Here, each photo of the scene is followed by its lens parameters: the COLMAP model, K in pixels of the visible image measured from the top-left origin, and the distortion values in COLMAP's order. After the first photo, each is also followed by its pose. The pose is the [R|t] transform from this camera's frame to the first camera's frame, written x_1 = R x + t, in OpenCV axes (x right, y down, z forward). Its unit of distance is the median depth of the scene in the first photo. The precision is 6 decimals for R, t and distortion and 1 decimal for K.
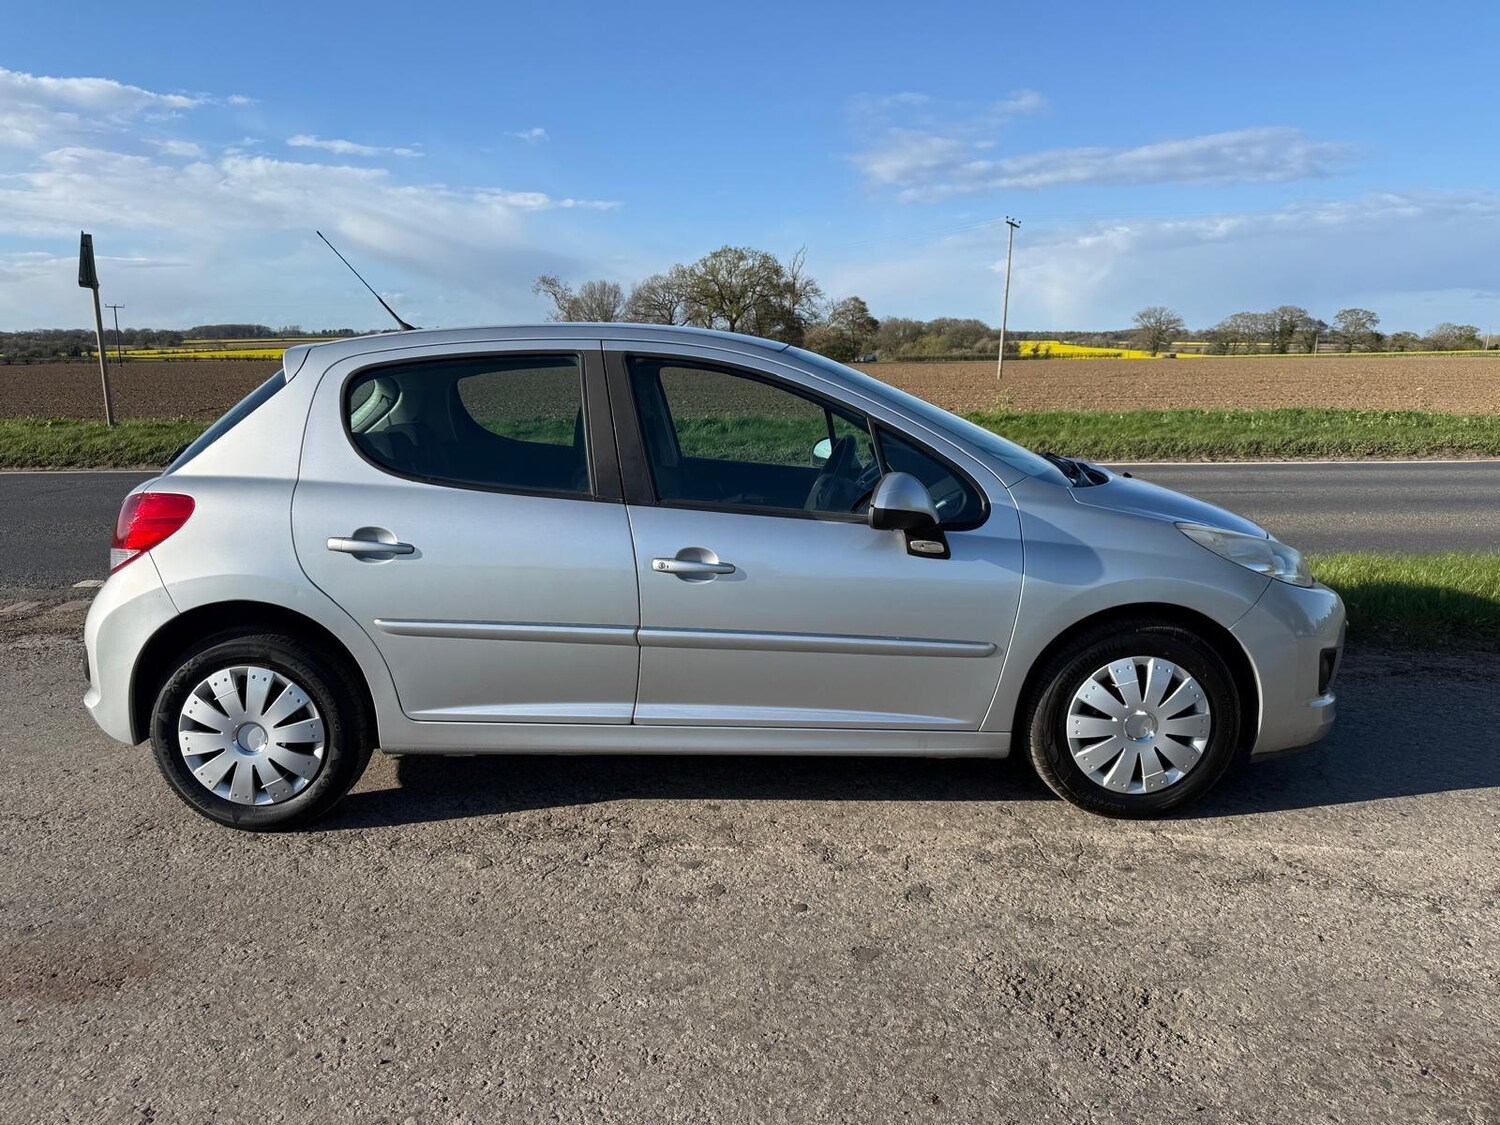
lens RADIAL K [[1056.8, 0, 748.4], [0, 1056.8, 583.3], [0, 0, 1]] dist [0.032620, -0.046369]
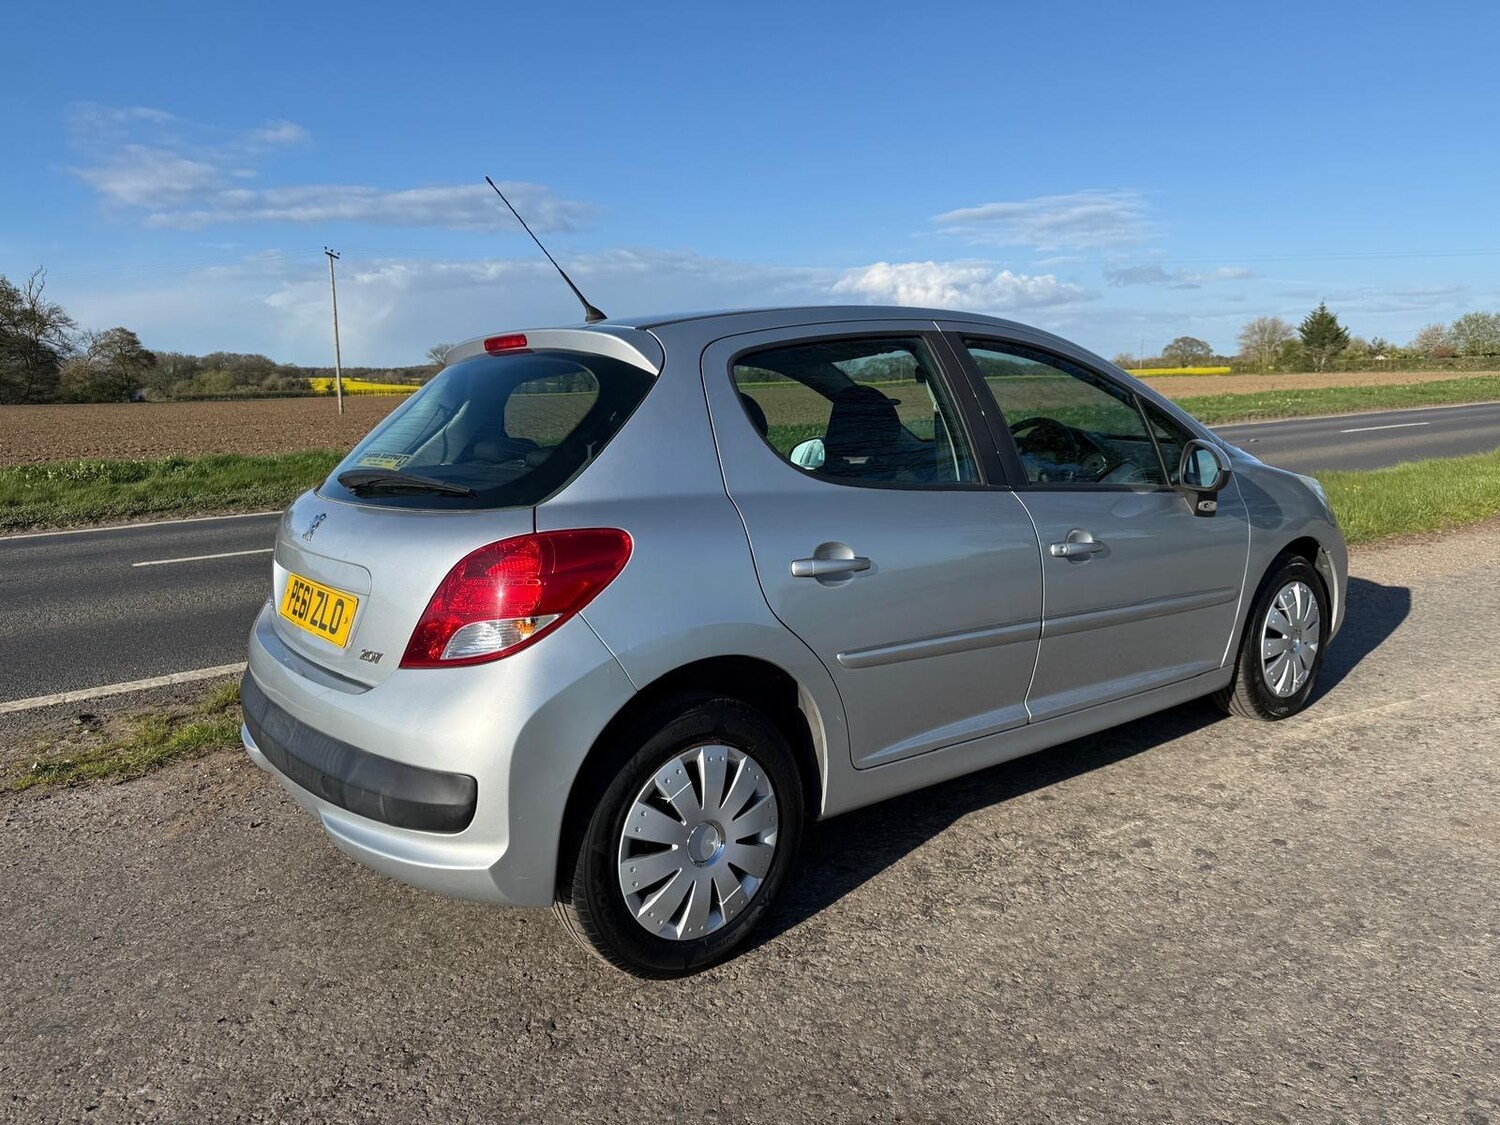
lens RADIAL K [[1056.8, 0, 749.7], [0, 1056.8, 555.3], [0, 0, 1]] dist [0.032620, -0.046369]
pose [[0.797878, -0.111537, 0.592411, -0.814824], [0.145881, 0.989249, -0.010224, -0.039883], [-0.584902, 0.094579, 0.805571, 0.345668]]
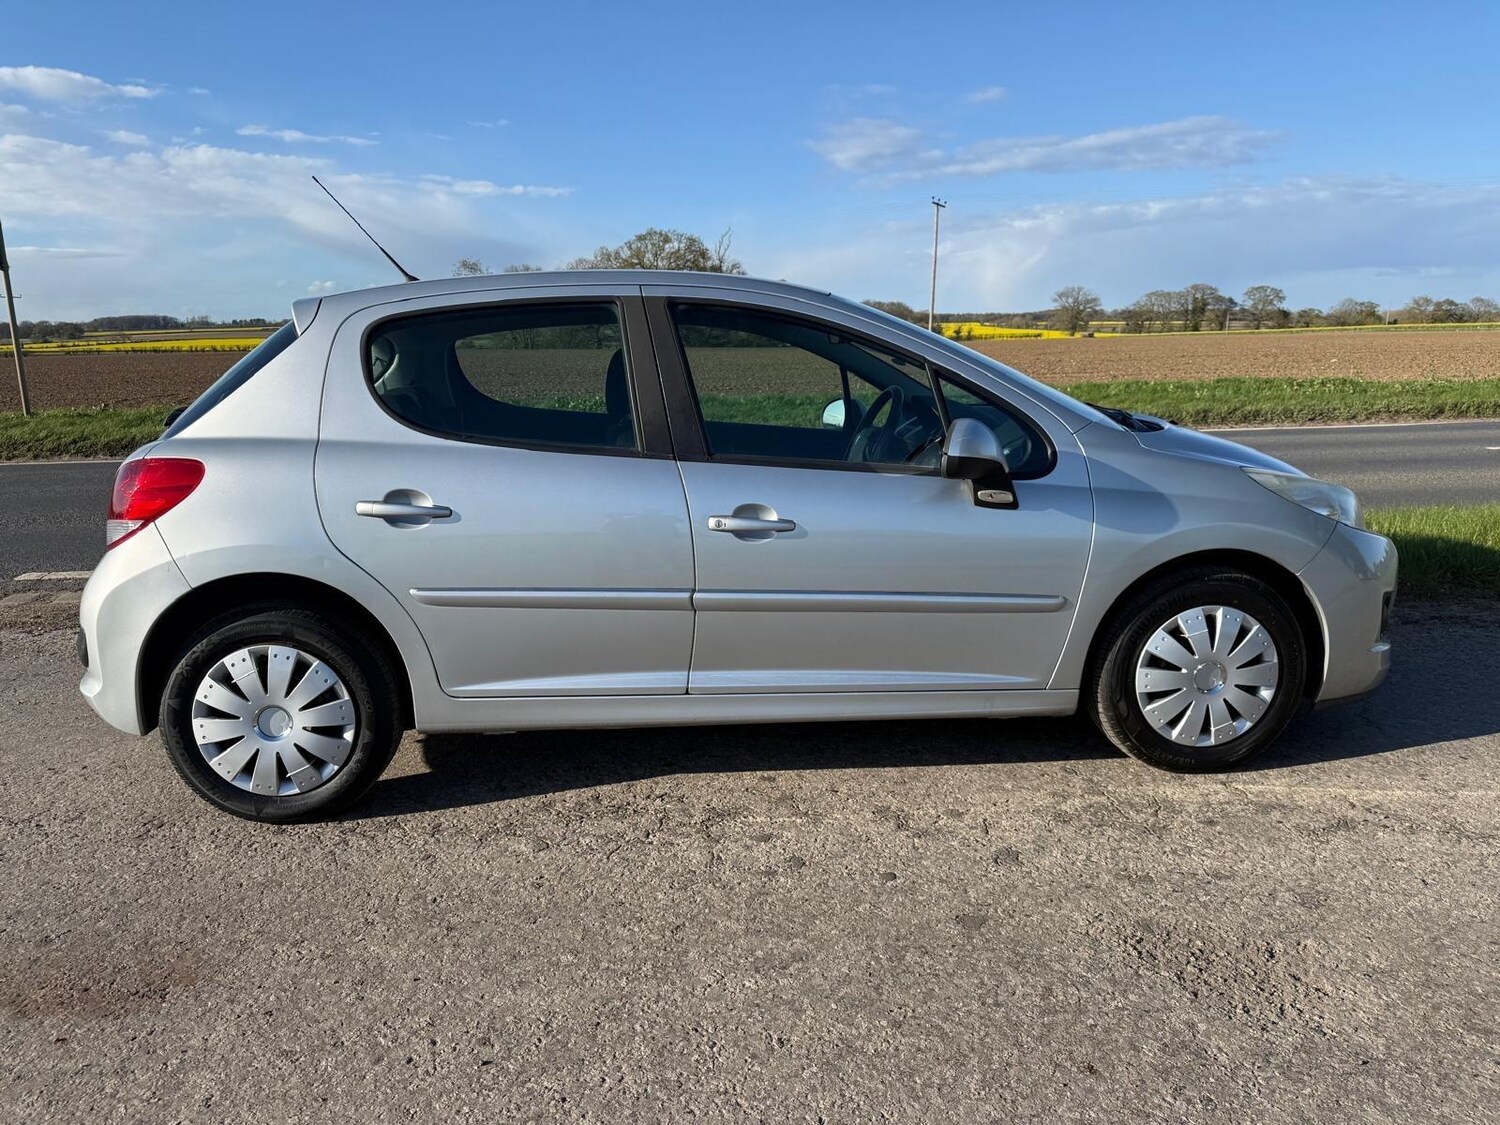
lens RADIAL K [[1056.8, 0, 748.1], [0, 1056.8, 573.6], [0, 0, 1]] dist [0.032620, -0.046369]
pose [[0.997504, -0.027928, 0.064850, -0.107901], [0.027592, 0.999601, 0.006075, 0.020985], [-0.064993, -0.004271, 0.997877, 0.051685]]
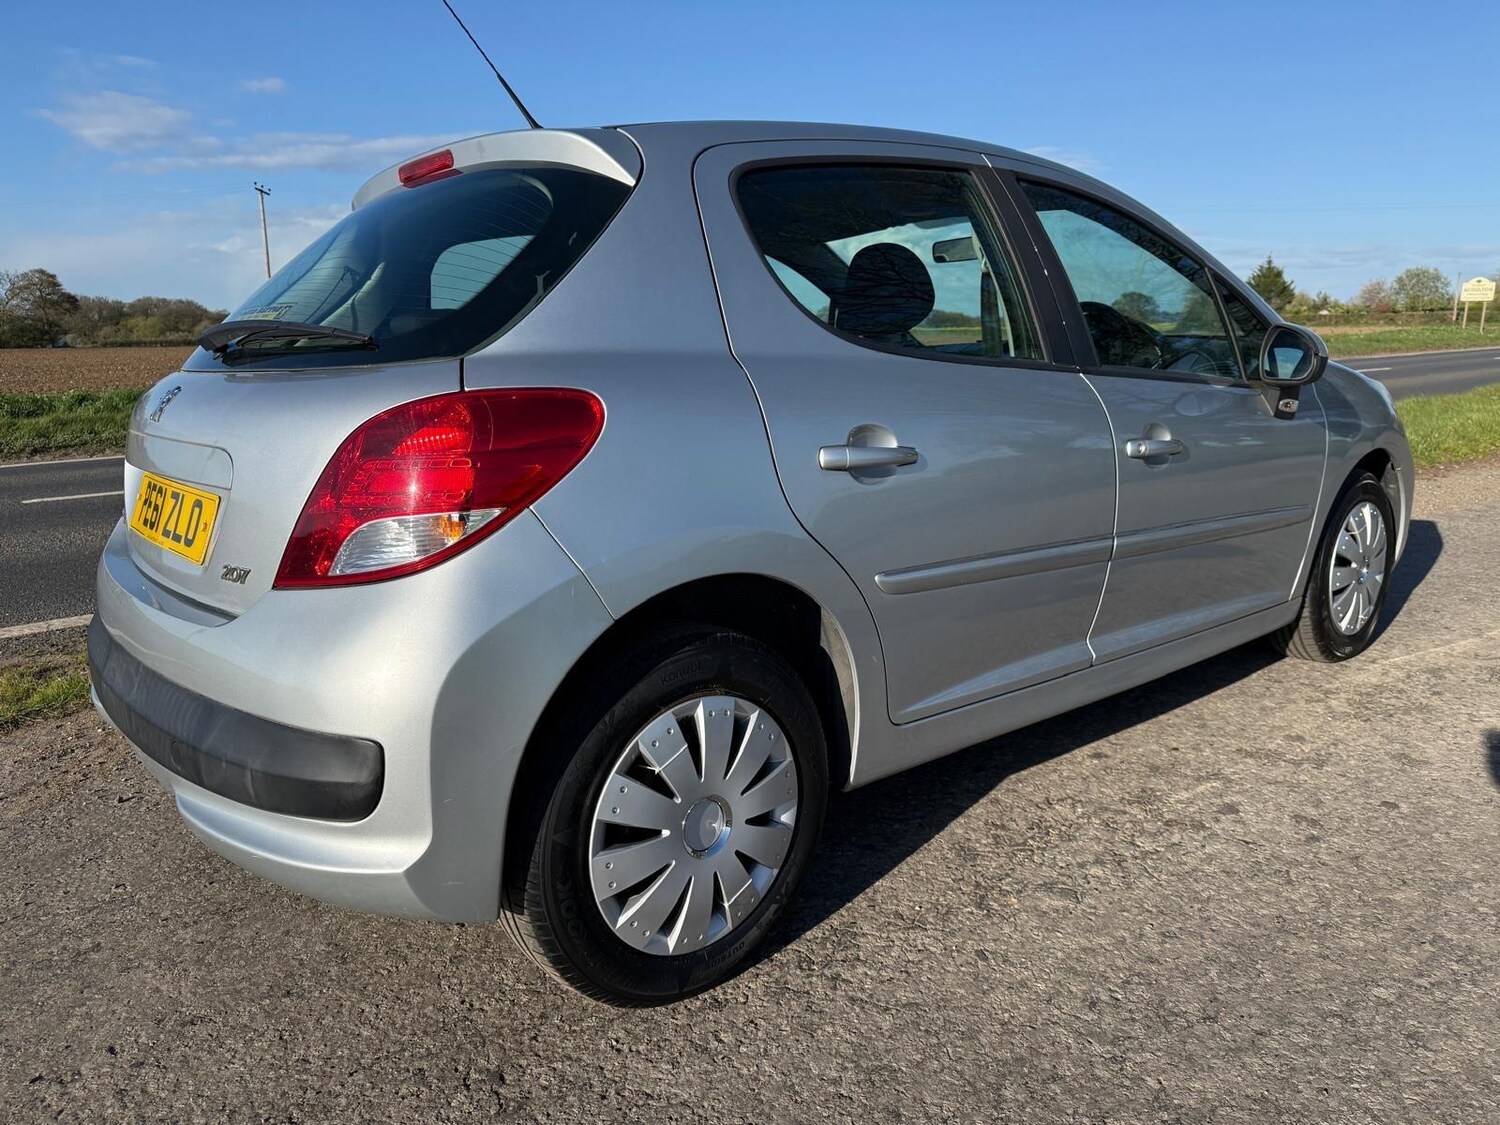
lens RADIAL K [[1056.8, 0, 750.4], [0, 1056.8, 559.4], [0, 0, 1]] dist [0.032620, -0.046369]
pose [[0.768744, -0.141796, 0.623640, -0.732981], [0.147065, 0.988174, 0.043397, -0.011342], [-0.622419, 0.058354, 0.780506, 0.518676]]
